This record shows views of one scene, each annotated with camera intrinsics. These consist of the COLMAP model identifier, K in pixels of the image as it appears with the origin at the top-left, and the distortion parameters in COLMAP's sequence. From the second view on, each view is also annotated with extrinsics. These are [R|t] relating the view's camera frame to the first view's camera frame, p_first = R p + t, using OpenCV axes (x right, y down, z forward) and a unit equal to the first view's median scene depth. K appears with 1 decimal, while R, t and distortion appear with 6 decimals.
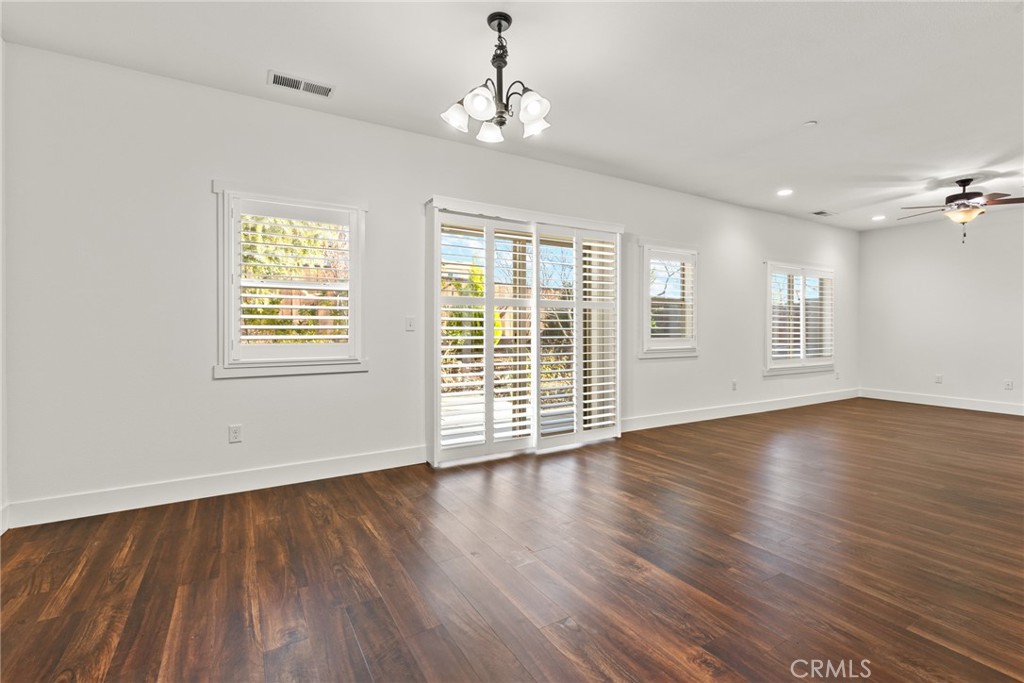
lens RADIAL K [[466.8, 0, 513.3], [0, 466.8, 331.3], [0, 0, 1]] dist [0.001739, 0.000159]
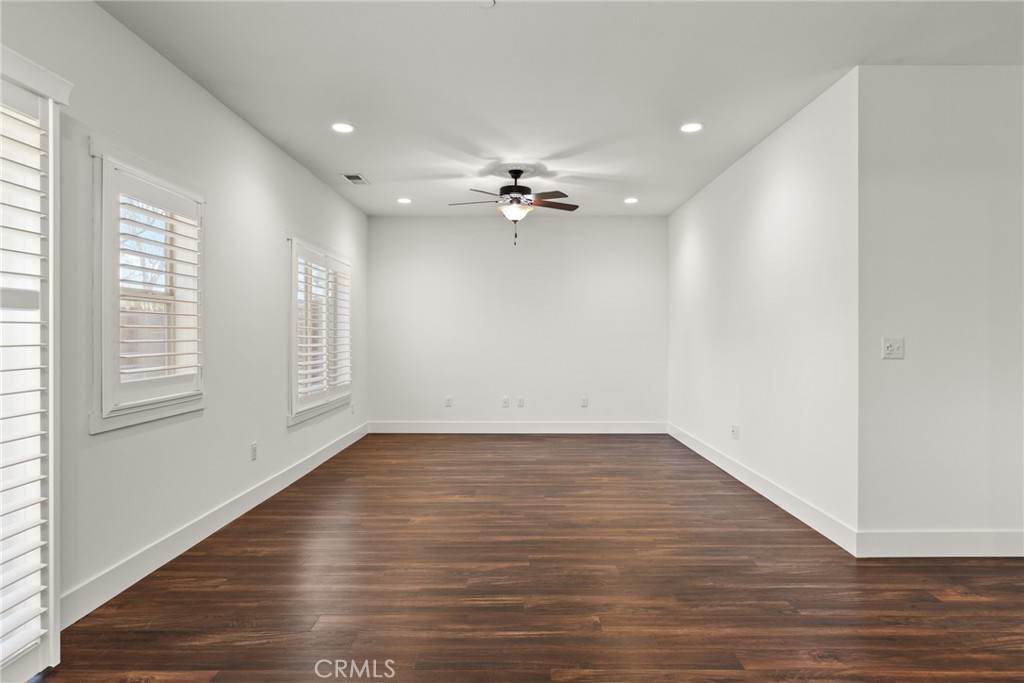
lens RADIAL K [[620.0, 0, 514.4], [0, 620.0, 334.9], [0, 0, 1]] dist [-0.002477, -0.001130]
pose [[0.515742, -0.002520, 0.856740, -0.000087], [0.009339, 0.999953, -0.002680, -0.023527], [-0.856693, 0.009384, 0.515741, 0.435199]]
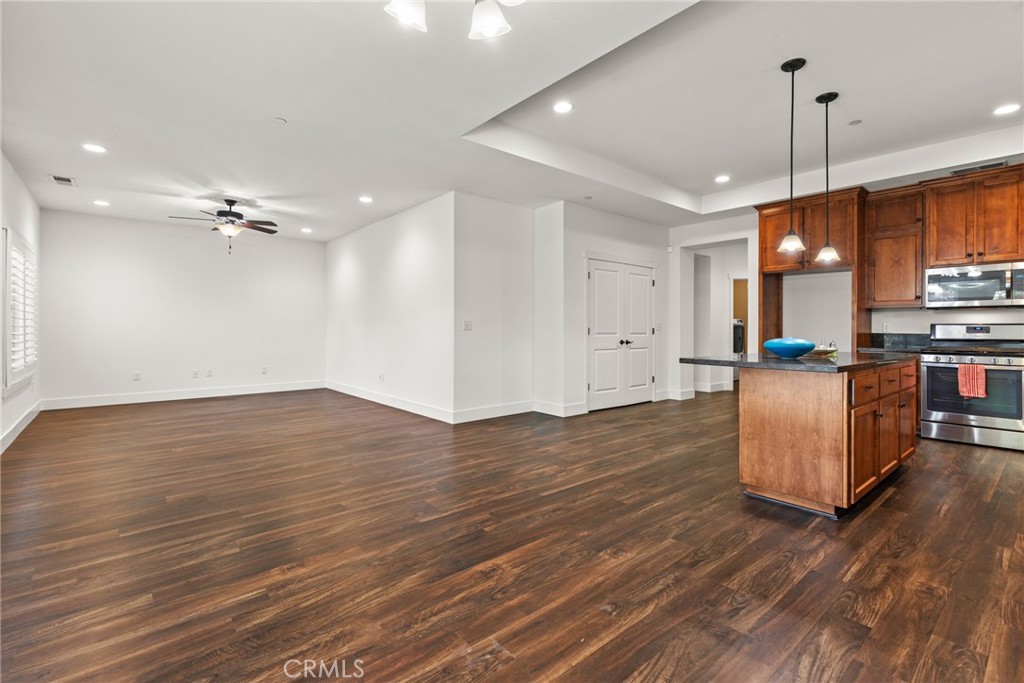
lens RADIAL K [[466.8, 0, 513.3], [0, 466.8, 331.3], [0, 0, 1]] dist [0.001739, 0.000159]
pose [[-0.170392, -0.009892, 0.985327, -0.322211], [0.006410, 0.999917, 0.011147, -0.003292], [-0.985356, 0.008215, -0.170315, 0.513647]]
